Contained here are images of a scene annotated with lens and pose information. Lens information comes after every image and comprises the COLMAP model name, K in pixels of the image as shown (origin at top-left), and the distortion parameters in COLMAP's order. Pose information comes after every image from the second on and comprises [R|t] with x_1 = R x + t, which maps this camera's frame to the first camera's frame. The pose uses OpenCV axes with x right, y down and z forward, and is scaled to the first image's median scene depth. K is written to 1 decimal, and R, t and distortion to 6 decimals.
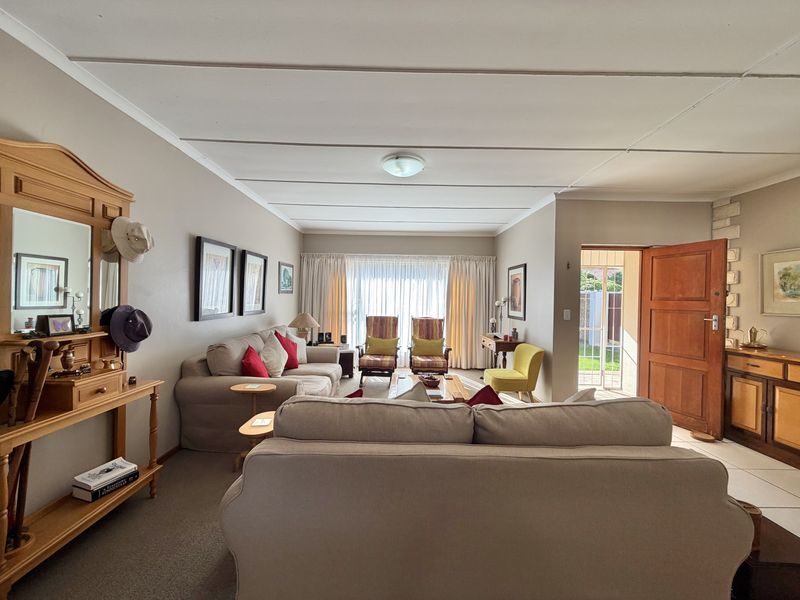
lens RADIAL K [[318.8, 0, 398.7], [0, 318.8, 298.7], [0, 0, 1]] dist [0.004080, 0.000357]
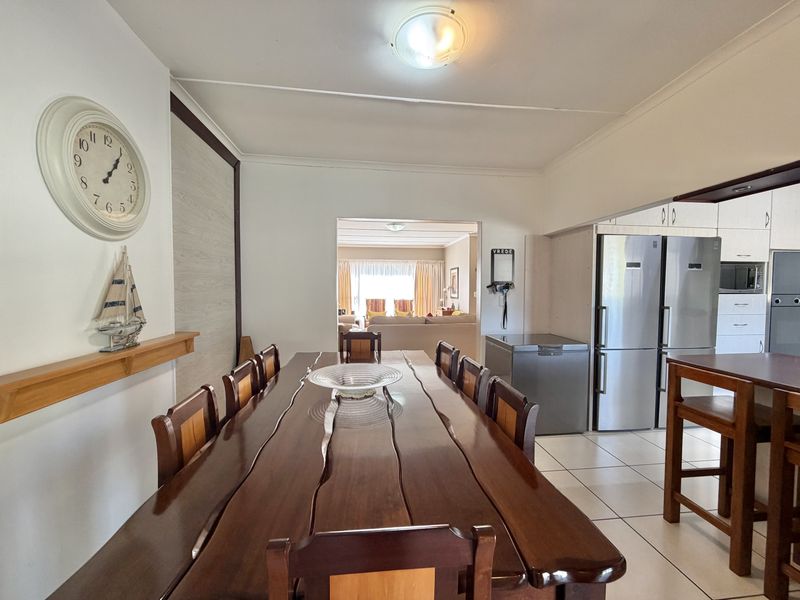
lens RADIAL K [[318.8, 0, 401.0], [0, 318.8, 300.7], [0, 0, 1]] dist [0.004080, 0.000357]
pose [[0.993161, -0.019974, 0.115034, -0.129590], [0.015601, 0.999126, 0.038788, 0.004060], [-0.115708, -0.036728, 0.992604, -0.739503]]
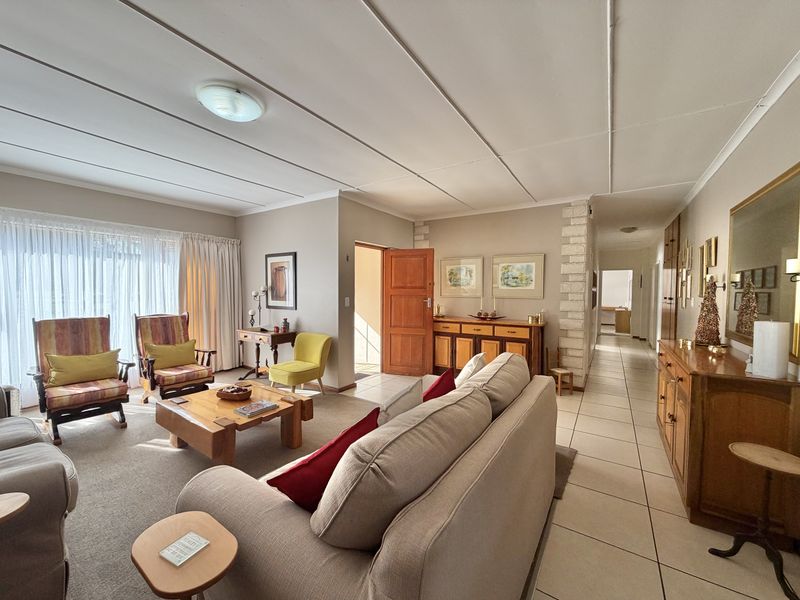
lens RADIAL K [[318.8, 0, 401.4], [0, 318.8, 298.4], [0, 0, 1]] dist [0.004080, 0.000357]
pose [[0.557888, -0.034356, 0.829205, -0.240582], [0.004052, 0.999244, 0.038675, -0.003987], [-0.829907, -0.018217, 0.557605, 0.174475]]
